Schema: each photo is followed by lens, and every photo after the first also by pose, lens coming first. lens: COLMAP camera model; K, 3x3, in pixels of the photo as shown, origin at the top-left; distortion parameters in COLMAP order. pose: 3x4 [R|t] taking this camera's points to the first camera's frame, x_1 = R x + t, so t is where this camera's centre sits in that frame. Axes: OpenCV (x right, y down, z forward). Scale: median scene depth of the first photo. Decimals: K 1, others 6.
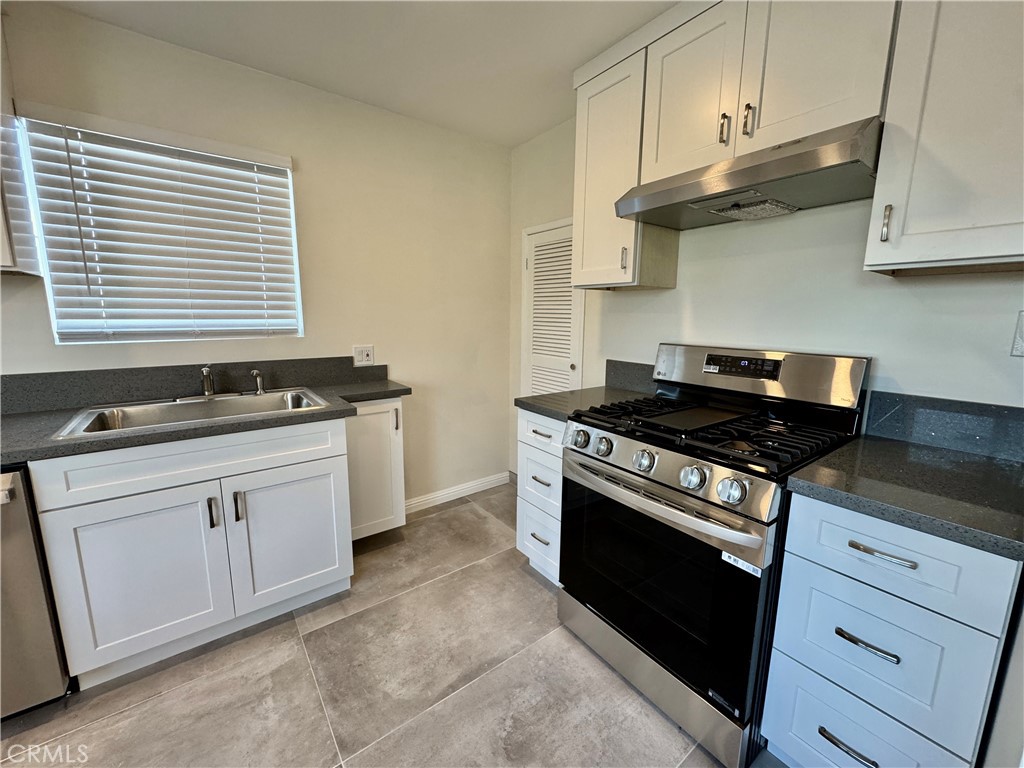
lens RADIAL K [[409.2, 0, 512.4], [0, 409.2, 382.8], [0, 0, 1]] dist [-0.001748, -0.000032]
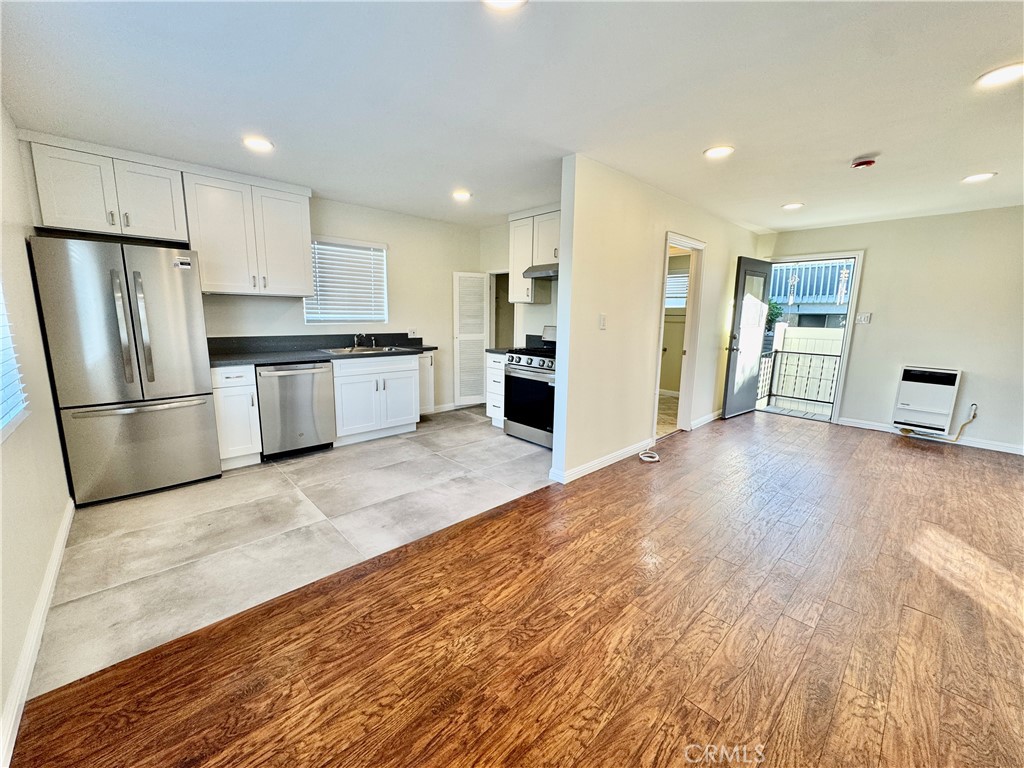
lens RADIAL K [[409.2, 0, 512.4], [0, 409.2, 382.8], [0, 0, 1]] dist [-0.001748, -0.000032]
pose [[0.994307, -0.010679, 0.106013, -0.108594], [0.010325, 0.999939, 0.003884, 0.268283], [-0.106048, -0.002767, 0.994357, -1.633813]]
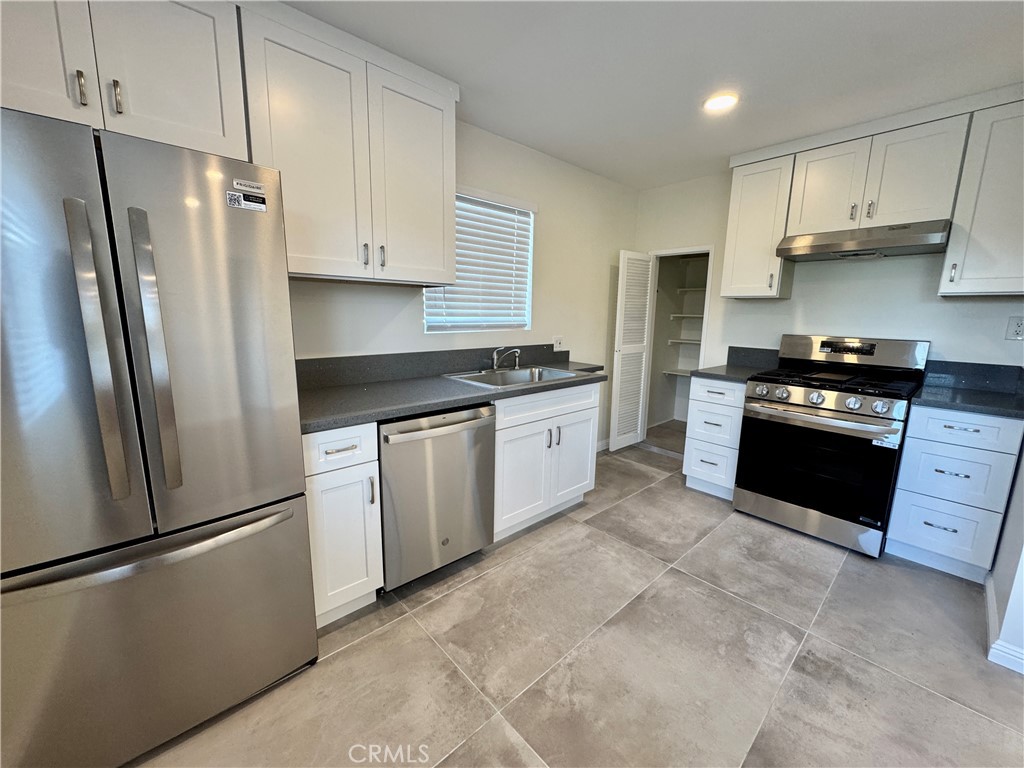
lens RADIAL K [[409.2, 0, 512.4], [0, 409.2, 382.8], [0, 0, 1]] dist [-0.001748, -0.000032]
pose [[0.995925, -0.007755, 0.089850, -0.915398], [0.007010, 0.999938, 0.008605, 0.076156], [-0.089911, -0.007940, 0.995918, -0.519344]]
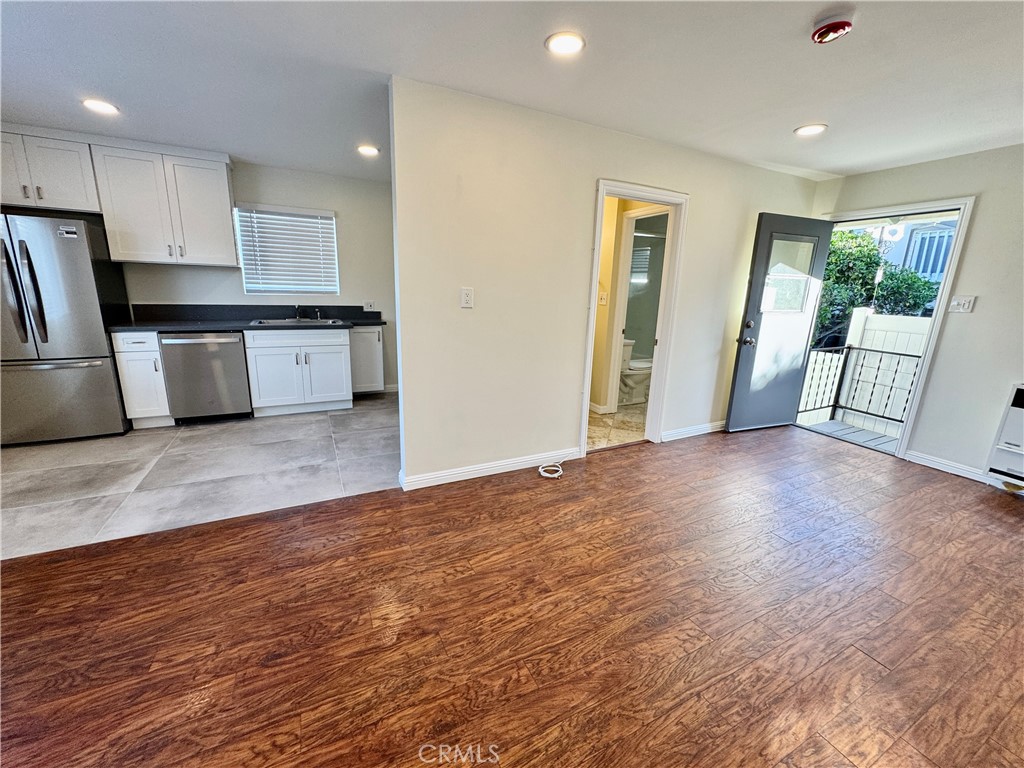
lens RADIAL K [[409.2, 0, 512.4], [0, 409.2, 382.8], [0, 0, 1]] dist [-0.001748, -0.000032]
pose [[0.982003, 0.066493, -0.176775, 1.014793], [-0.055243, 0.996167, 0.067821, 0.192590], [0.180607, -0.056835, 0.981912, -1.239626]]
